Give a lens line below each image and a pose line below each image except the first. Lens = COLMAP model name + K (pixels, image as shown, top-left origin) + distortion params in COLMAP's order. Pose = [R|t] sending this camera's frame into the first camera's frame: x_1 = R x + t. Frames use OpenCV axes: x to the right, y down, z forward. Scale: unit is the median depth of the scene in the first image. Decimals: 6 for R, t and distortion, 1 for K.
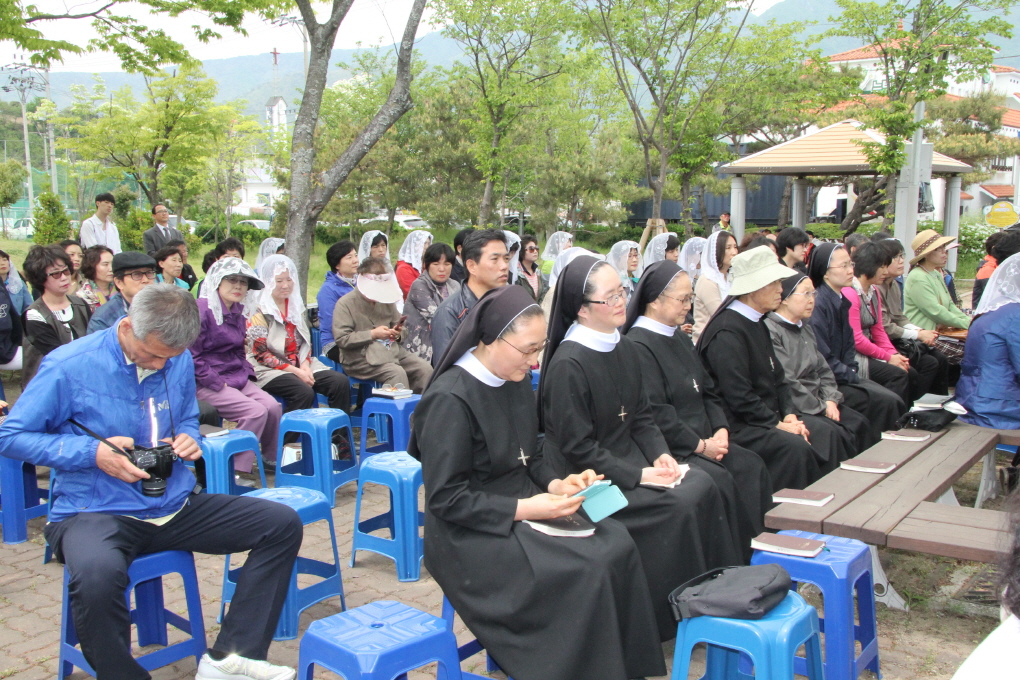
lens RADIAL K [[1147.2, 0, 508.5], [0, 1147.2, 336.8], [0, 0, 1]] dist [-0.028151, 0.000000]
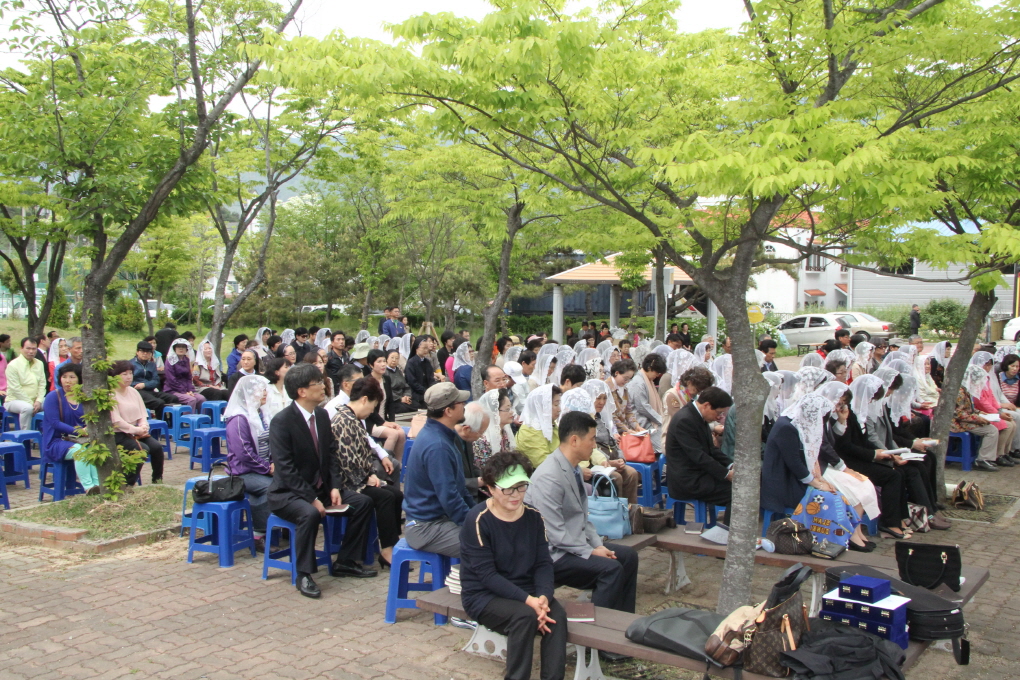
lens RADIAL K [[1147.2, 0, 510.8], [0, 1147.2, 345.0], [0, 0, 1]] dist [-0.028151, 0.000000]
pose [[0.999673, 0.012788, 0.022132, 0.096738], [-0.011353, 0.997900, -0.063767, 0.021276], [-0.022901, 0.063494, 0.997719, -0.356393]]
